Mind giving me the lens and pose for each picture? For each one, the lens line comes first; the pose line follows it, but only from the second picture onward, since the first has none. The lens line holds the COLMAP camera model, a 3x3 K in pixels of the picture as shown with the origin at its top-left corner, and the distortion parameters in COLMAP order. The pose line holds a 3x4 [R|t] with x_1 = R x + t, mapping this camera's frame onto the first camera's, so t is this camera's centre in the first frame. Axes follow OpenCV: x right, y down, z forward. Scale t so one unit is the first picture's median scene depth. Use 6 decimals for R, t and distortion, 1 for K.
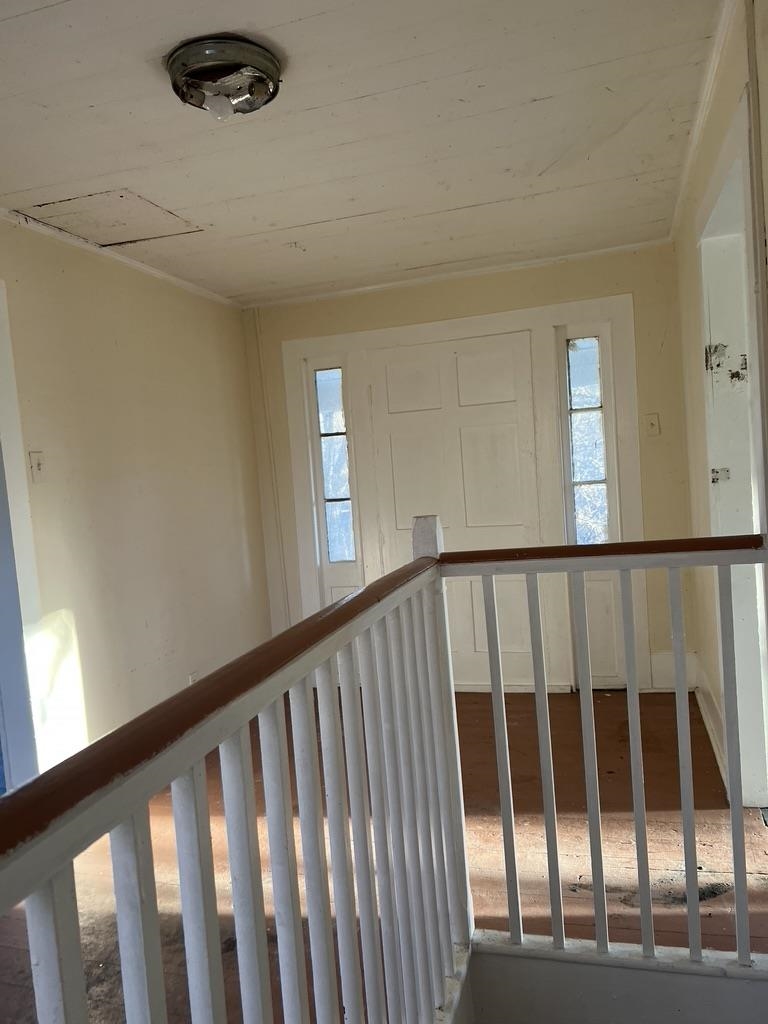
lens RADIAL K [[766.6, 0, 387.8], [0, 766.6, 527.2], [0, 0, 1]] dist [0.082219, -0.168534]
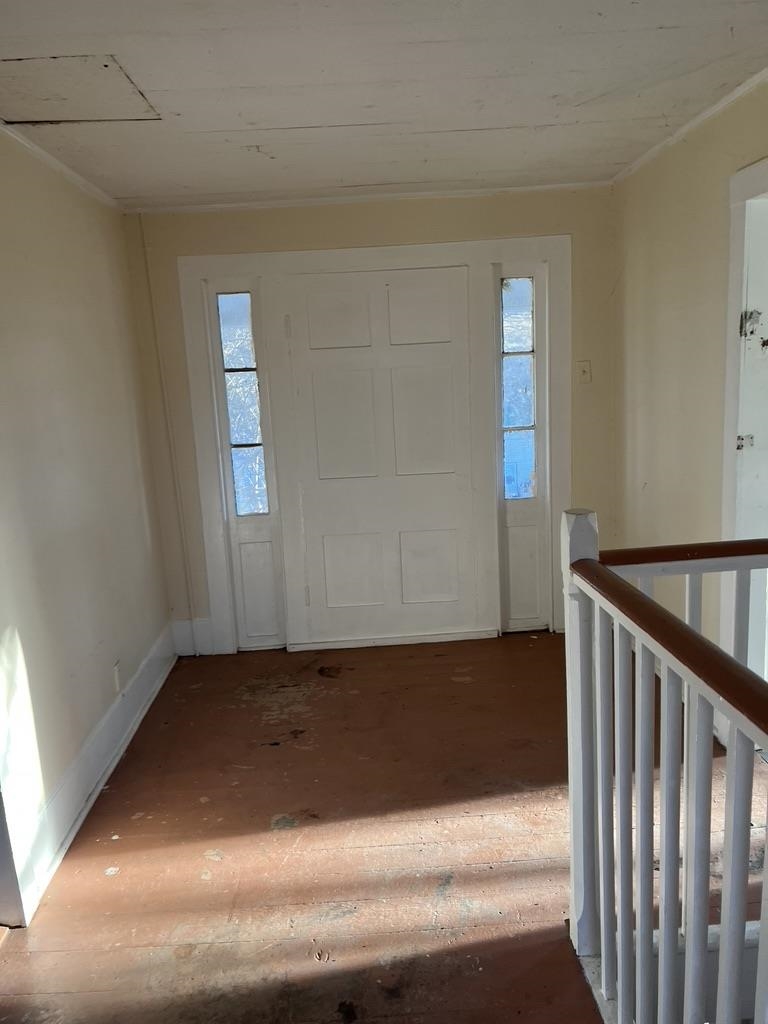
lens RADIAL K [[763.0, 0, 384.0], [0, 763.0, 512.0], [0, 0, 1]] dist [0.056198, -0.074129]
pose [[0.946409, -0.039579, 0.320536, -0.221865], [0.007192, 0.994799, 0.101598, -0.052414], [-0.322890, -0.093848, 0.941772, 0.123299]]
